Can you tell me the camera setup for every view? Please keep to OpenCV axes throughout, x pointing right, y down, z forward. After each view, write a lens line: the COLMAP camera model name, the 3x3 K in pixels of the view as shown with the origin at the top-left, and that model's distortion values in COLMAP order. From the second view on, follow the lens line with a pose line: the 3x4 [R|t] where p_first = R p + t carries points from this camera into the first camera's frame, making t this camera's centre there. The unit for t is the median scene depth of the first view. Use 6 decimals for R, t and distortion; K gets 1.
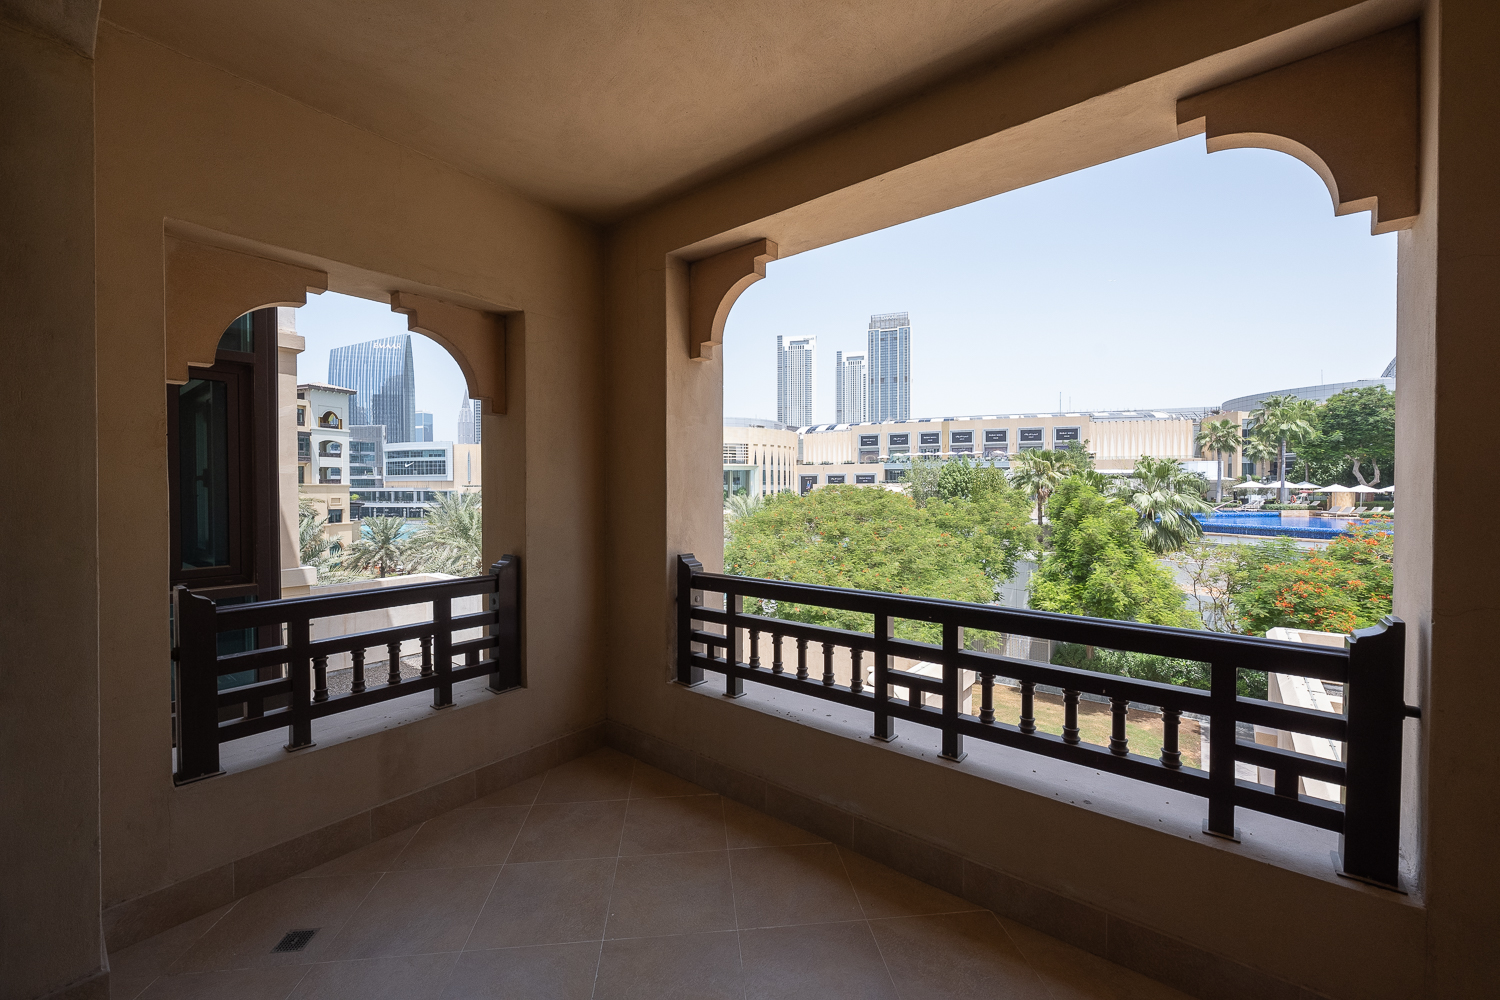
lens RADIAL K [[592.5, 0, 748.2], [0, 592.5, 493.8], [0, 0, 1]] dist [0.001524, -0.000594]
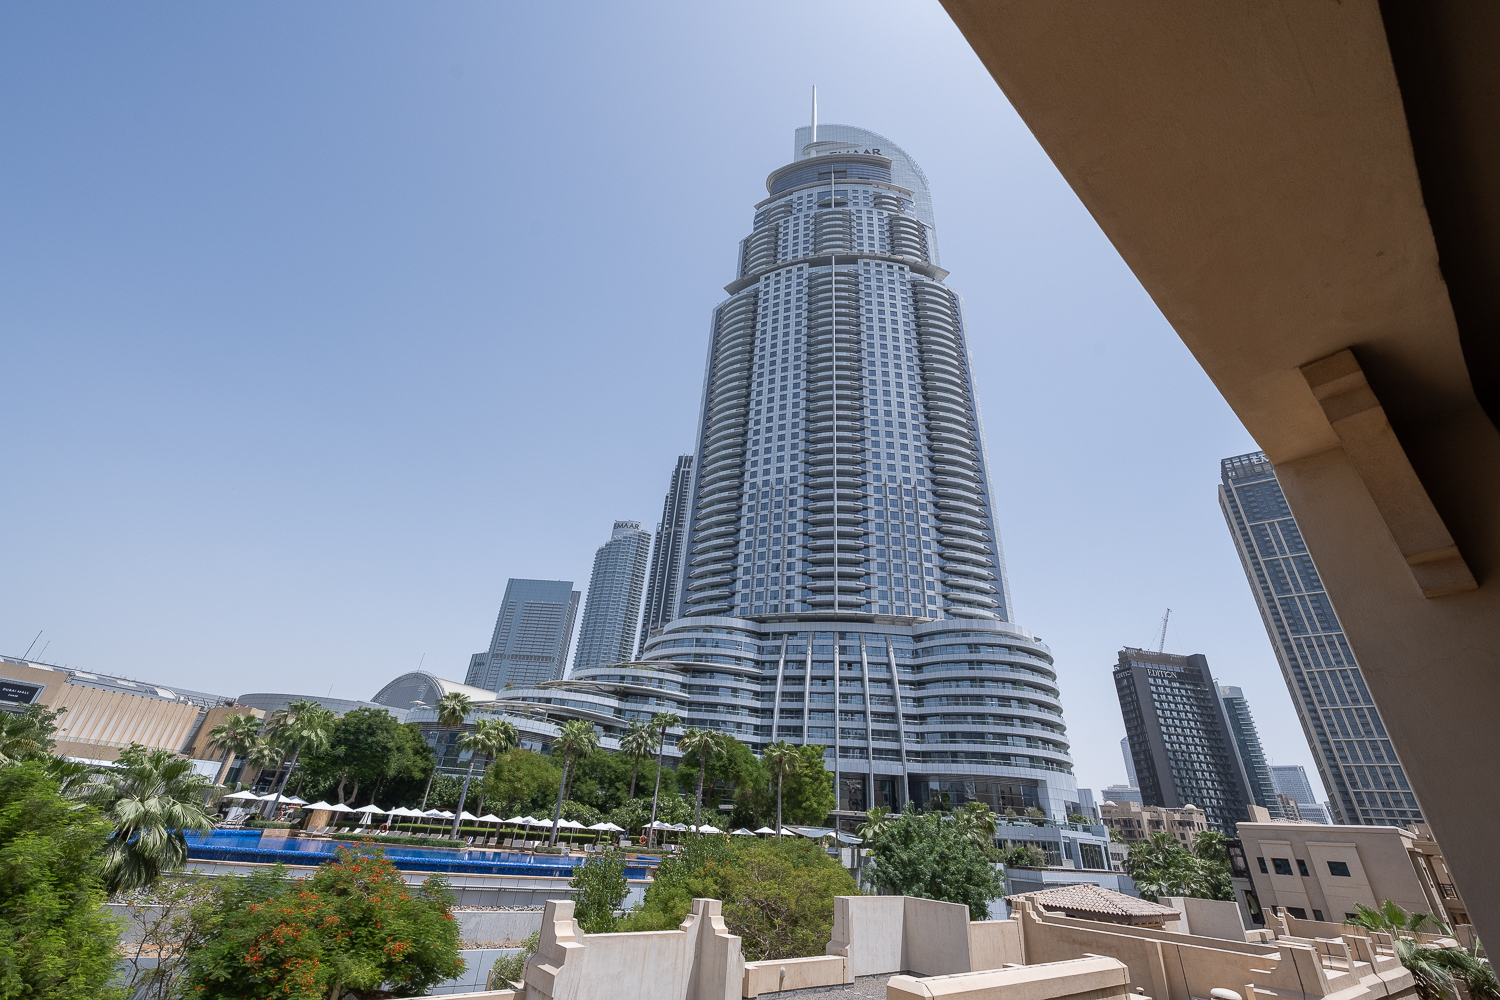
lens RADIAL K [[592.5, 0, 744.7], [0, 592.5, 504.6], [0, 0, 1]] dist [0.001524, -0.000594]
pose [[0.187563, 0.491519, 0.850429, -0.001446], [-0.056886, 0.869777, -0.490156, -0.000886], [-0.980604, 0.043557, 0.191099, 0.061608]]
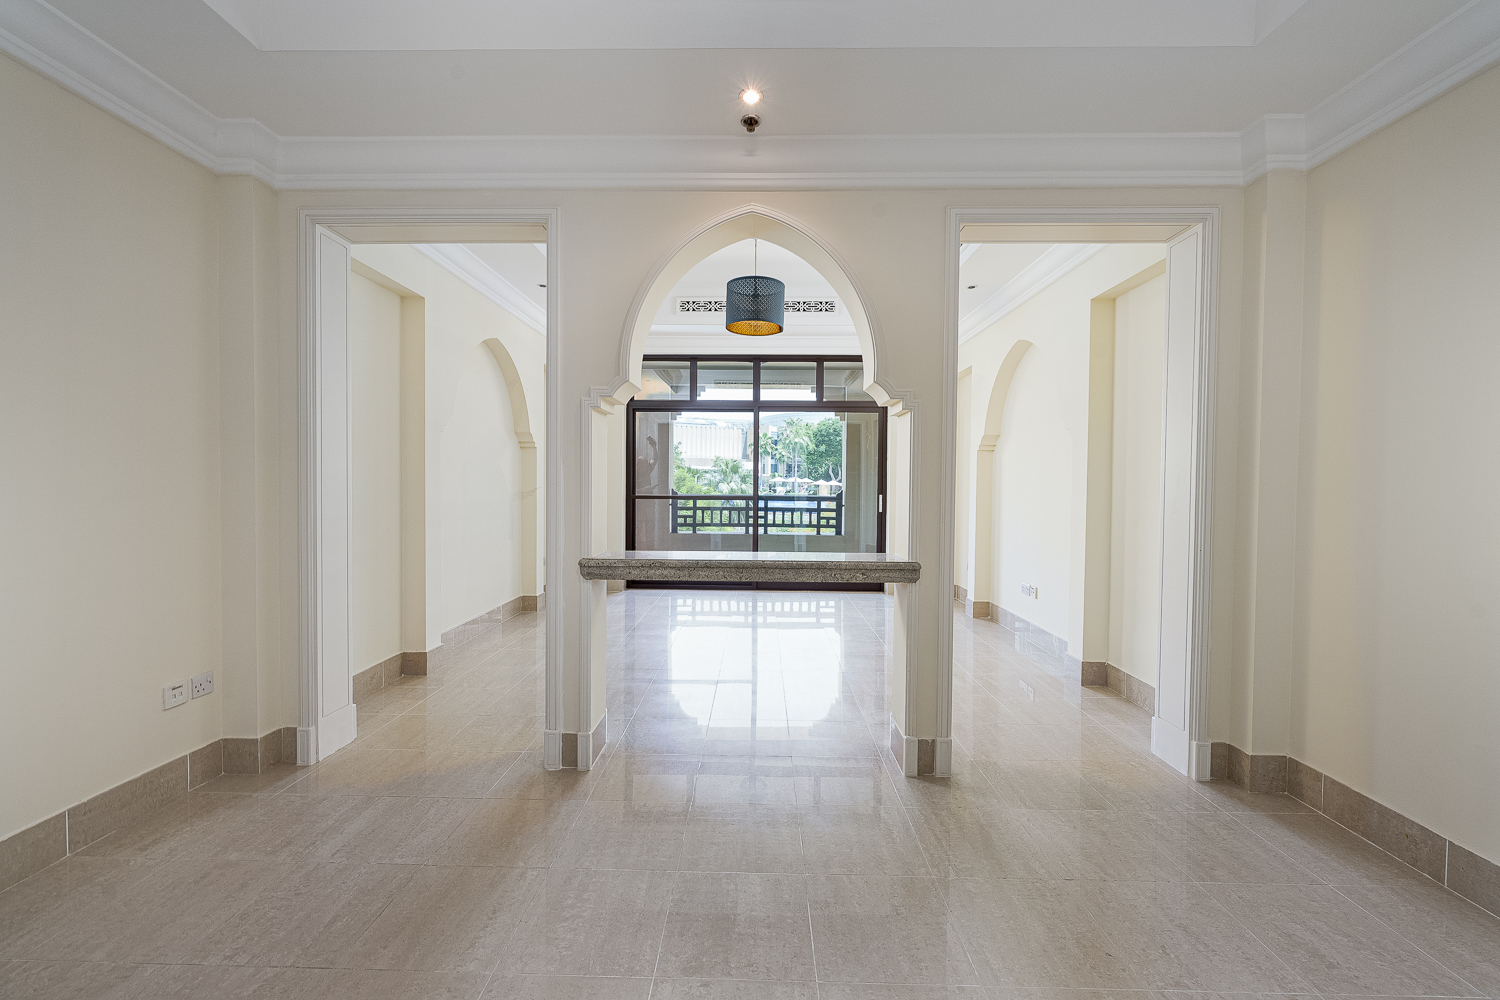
lens RADIAL K [[592.5, 0, 746.4], [0, 592.5, 494.0], [0, 0, 1]] dist [0.001524, -0.000594]
pose [[0.791216, -0.000740, 0.611536, -0.099469], [-0.007276, 0.999917, 0.010624, 0.005967], [-0.611493, -0.012855, 0.791145, -0.093946]]
